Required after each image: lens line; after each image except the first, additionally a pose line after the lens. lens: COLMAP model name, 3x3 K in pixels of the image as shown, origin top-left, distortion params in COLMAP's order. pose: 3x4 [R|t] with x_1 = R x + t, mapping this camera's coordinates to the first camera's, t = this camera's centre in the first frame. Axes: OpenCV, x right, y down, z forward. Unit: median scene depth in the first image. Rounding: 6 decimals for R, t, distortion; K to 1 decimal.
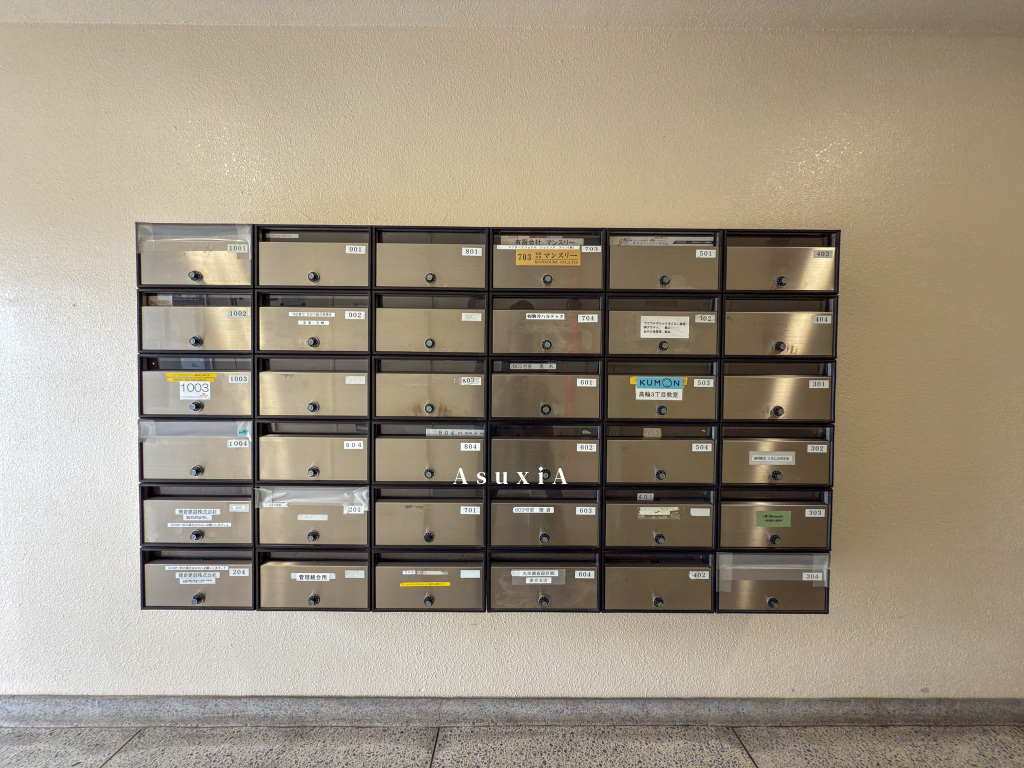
lens RADIAL K [[409.8, 0, 512.2], [0, 409.8, 381.8], [0, 0, 1]] dist [0.000861, -0.000001]
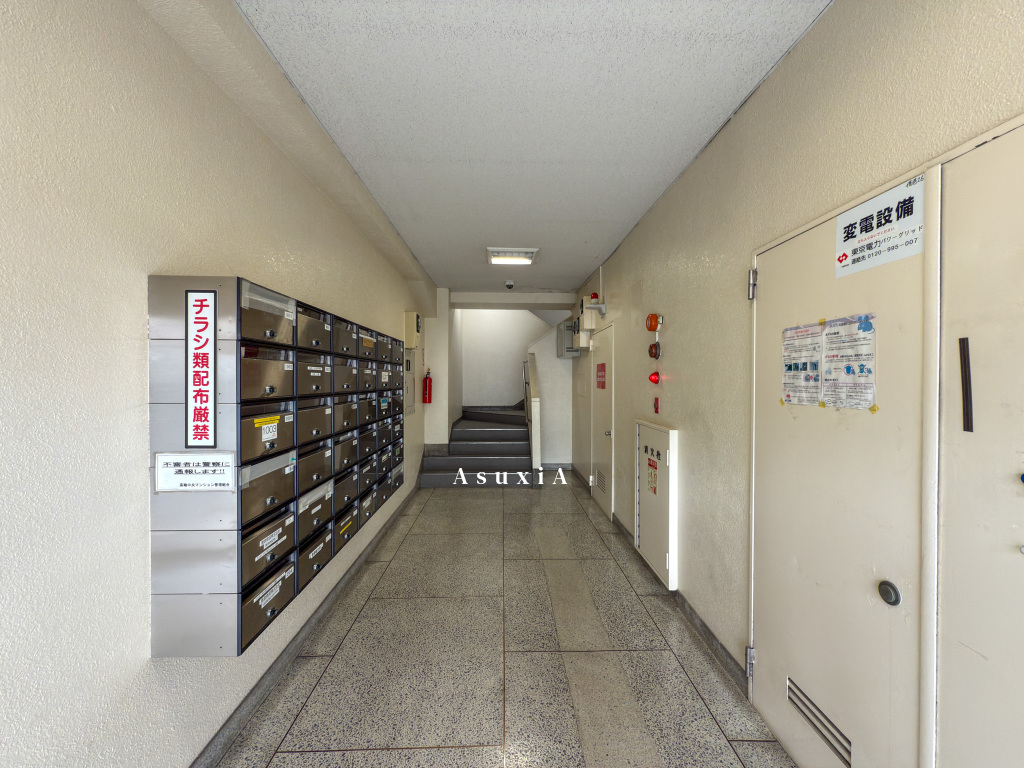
lens RADIAL K [[409.8, 0, 512.8], [0, 409.8, 381.3], [0, 0, 1]] dist [0.000861, -0.000001]
pose [[-0.025116, -0.012230, 0.999610, -1.936109], [0.022748, 0.999659, 0.012802, -0.120730], [-0.999426, 0.023061, -0.024829, 0.336414]]
